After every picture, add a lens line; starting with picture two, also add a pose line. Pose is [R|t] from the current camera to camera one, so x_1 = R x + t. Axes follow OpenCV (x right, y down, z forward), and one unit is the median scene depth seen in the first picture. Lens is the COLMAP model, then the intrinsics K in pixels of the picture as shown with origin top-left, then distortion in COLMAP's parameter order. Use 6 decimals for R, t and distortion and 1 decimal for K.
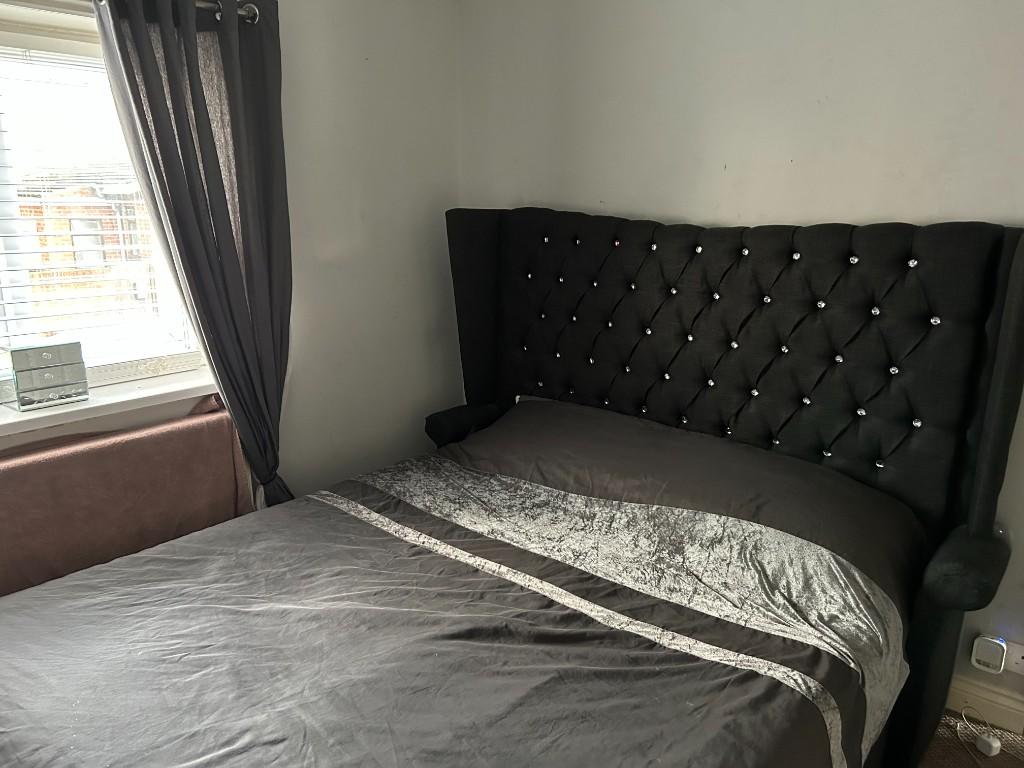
lens RADIAL K [[777.6, 0, 520.2], [0, 777.6, 388.8], [0, 0, 1]] dist [0.057163, -0.055492]
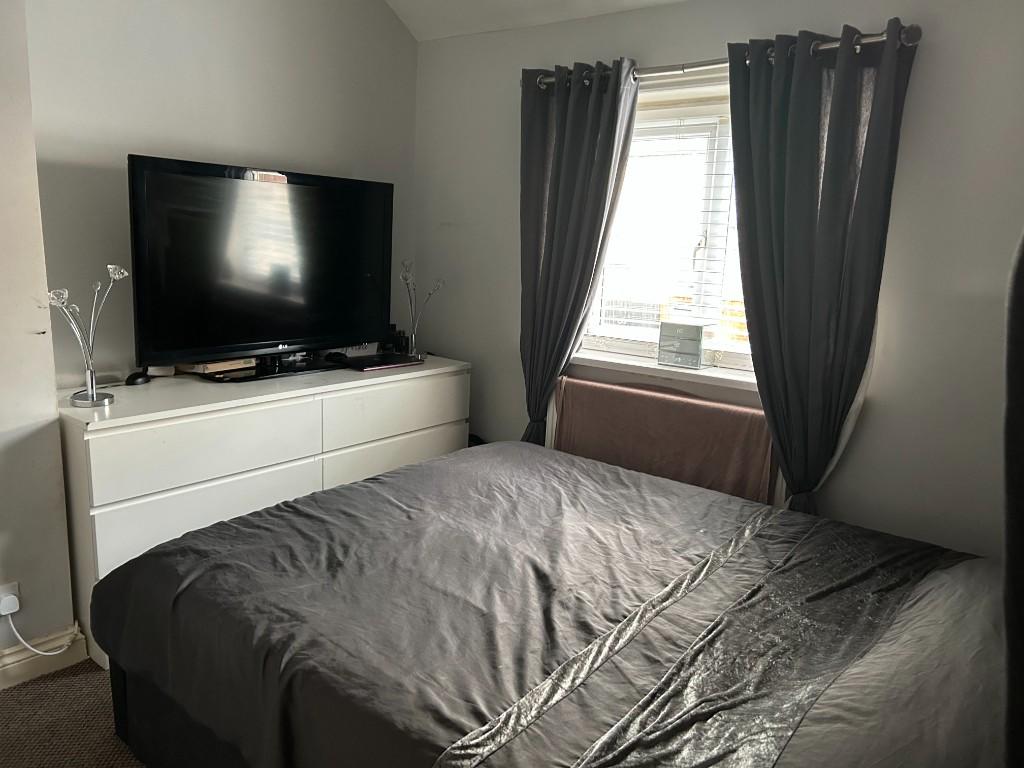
lens RADIAL K [[777.6, 0, 520.2], [0, 777.6, 388.8], [0, 0, 1]] dist [0.057163, -0.055492]
pose [[-0.007352, 0.184682, -0.982771, 0.889853], [-0.276389, 0.944136, 0.179490, -0.130650], [0.961018, 0.272947, 0.044103, 0.727345]]
